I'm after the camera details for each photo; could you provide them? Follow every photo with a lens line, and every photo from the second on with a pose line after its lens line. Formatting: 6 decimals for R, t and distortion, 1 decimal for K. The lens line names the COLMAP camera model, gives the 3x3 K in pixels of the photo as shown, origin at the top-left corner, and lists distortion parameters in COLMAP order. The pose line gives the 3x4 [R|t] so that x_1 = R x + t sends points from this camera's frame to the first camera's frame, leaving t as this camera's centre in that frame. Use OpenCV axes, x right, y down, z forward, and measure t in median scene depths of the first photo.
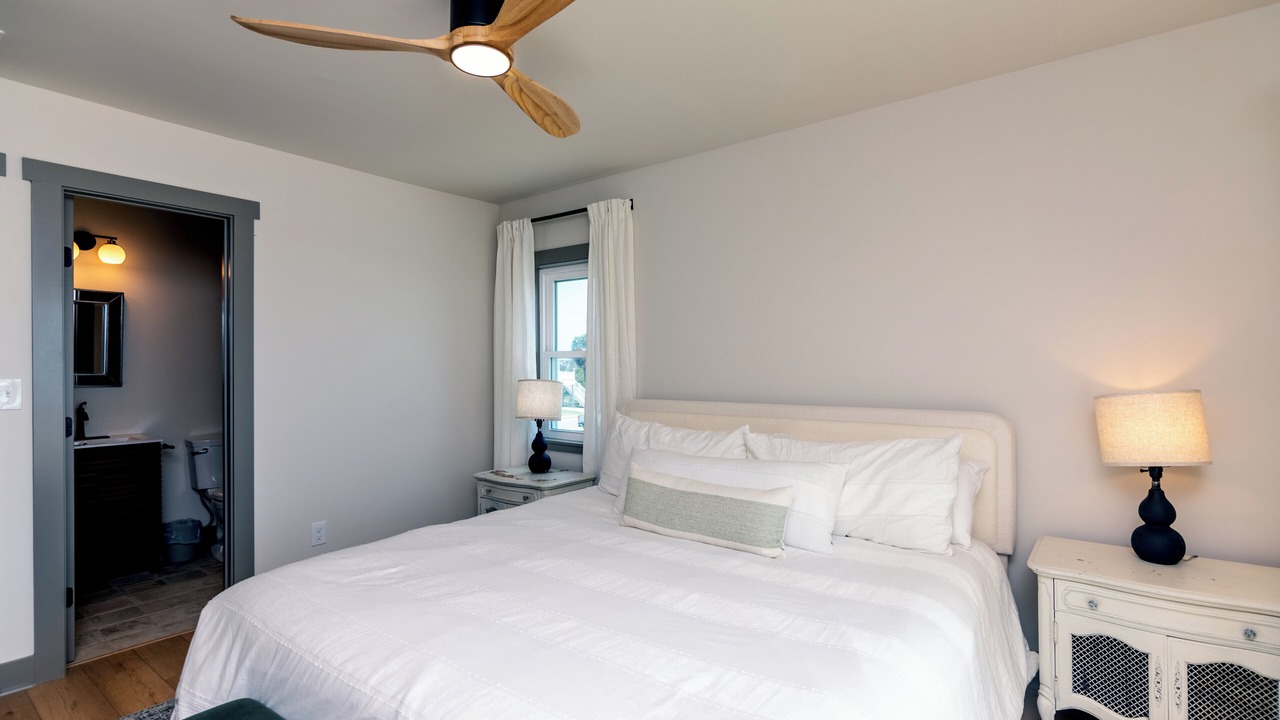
lens RADIAL K [[593.6, 0, 640.0], [0, 593.6, 360.0], [0, 0, 1]] dist [-0.000080, -0.000258]
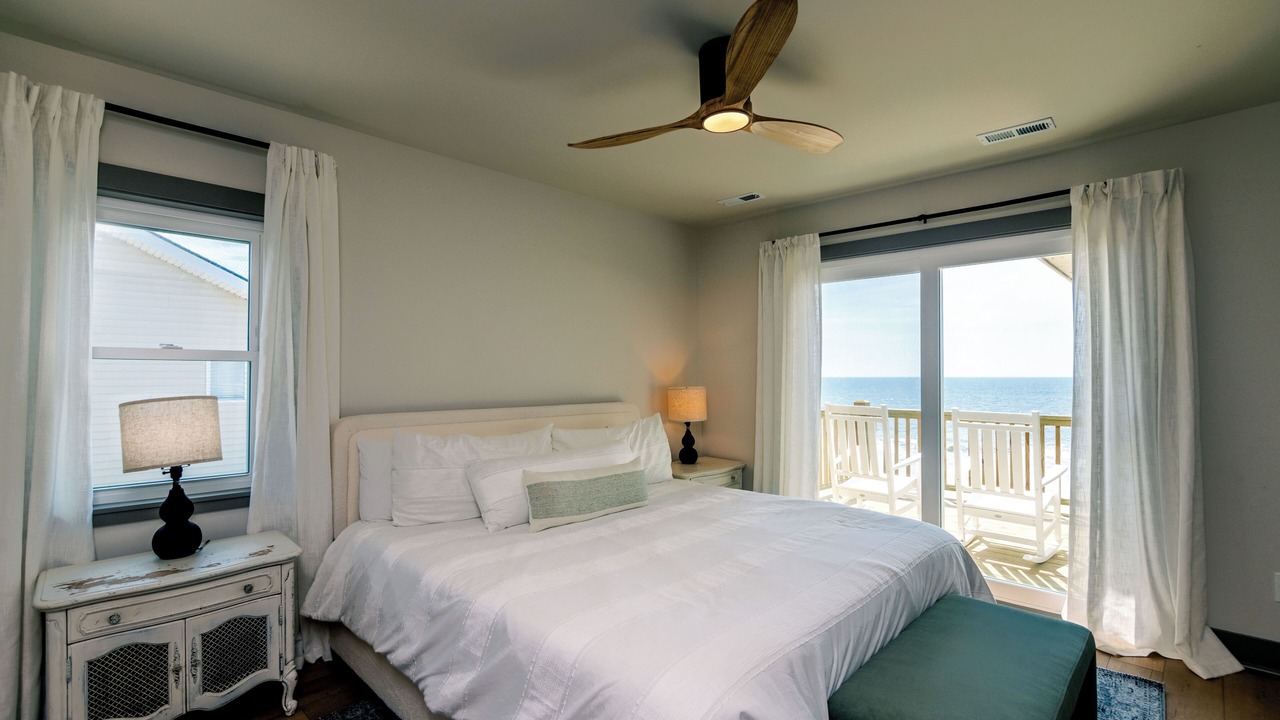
lens RADIAL K [[572.1, 0, 632.7], [0, 572.1, 365.3], [0, 0, 1]] dist [-0.000990, -0.001190]
pose [[0.128185, 0.017163, 0.991602, -0.631709], [-0.013220, 0.999791, -0.015596, 0.003925], [-0.991662, -0.011110, 0.128385, 0.454187]]
